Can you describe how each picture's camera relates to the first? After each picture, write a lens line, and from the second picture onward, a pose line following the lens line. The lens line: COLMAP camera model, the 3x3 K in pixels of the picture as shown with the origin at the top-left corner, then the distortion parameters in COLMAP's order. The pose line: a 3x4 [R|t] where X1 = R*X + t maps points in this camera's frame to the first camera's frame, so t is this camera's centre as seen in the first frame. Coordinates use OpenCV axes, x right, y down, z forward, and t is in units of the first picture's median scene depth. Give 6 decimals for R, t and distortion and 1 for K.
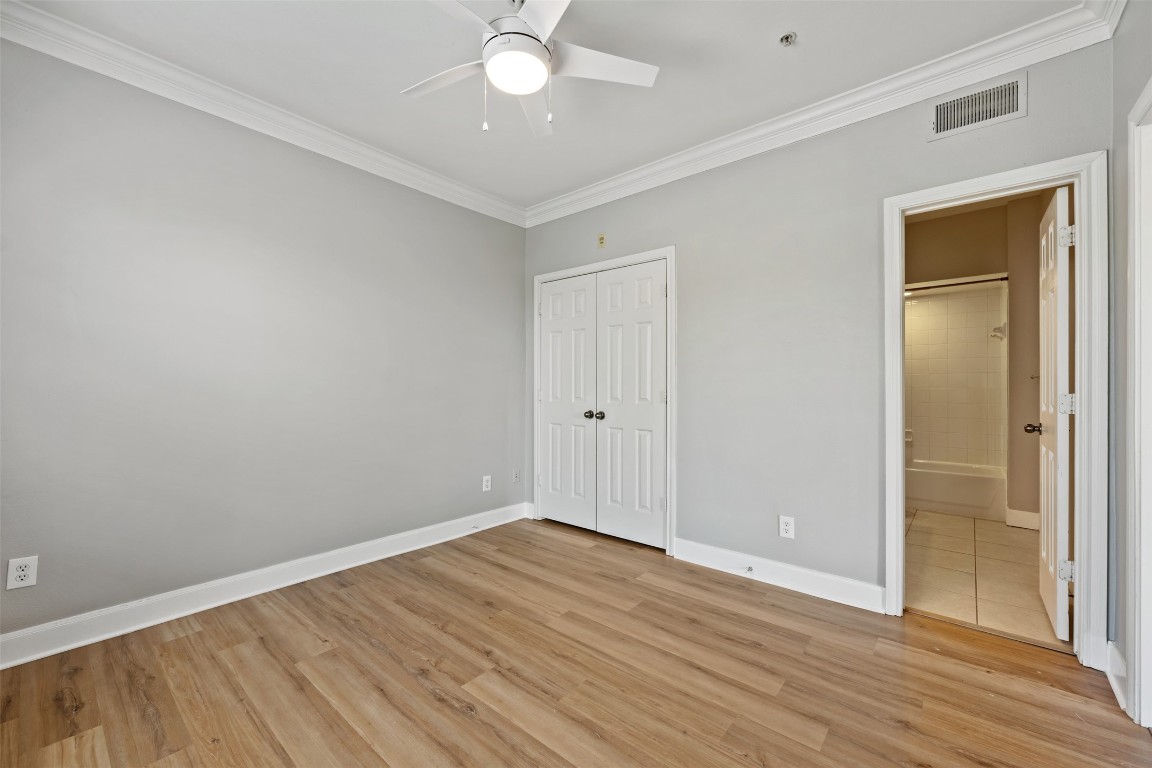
lens RADIAL K [[458.6, 0, 577.9], [0, 458.6, 385.9], [0, 0, 1]] dist [-0.000099, -0.000066]
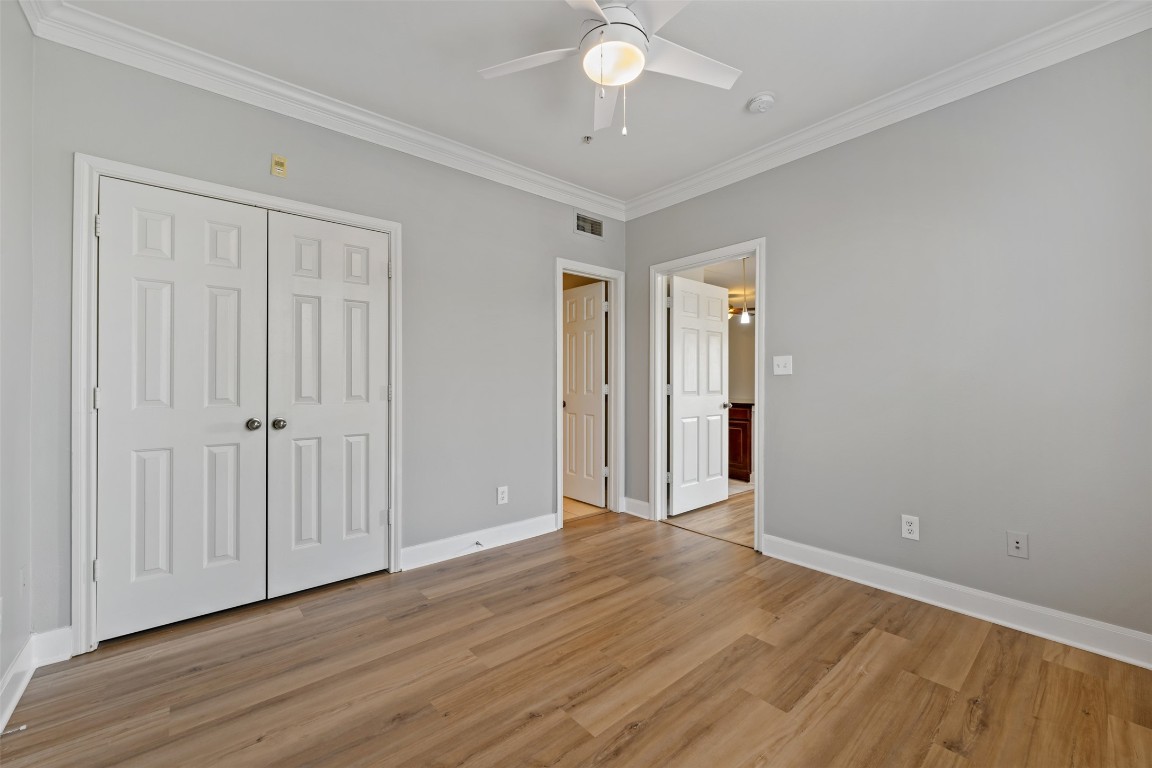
lens RADIAL K [[464.6, 0, 579.5], [0, 464.6, 380.2], [0, 0, 1]] dist [-0.000555, -0.000022]
pose [[0.158249, 0.000983, 0.987399, -0.846784], [-0.001436, 0.999999, -0.000765, 0.000103], [-0.987398, -0.001297, 0.158250, 0.685358]]
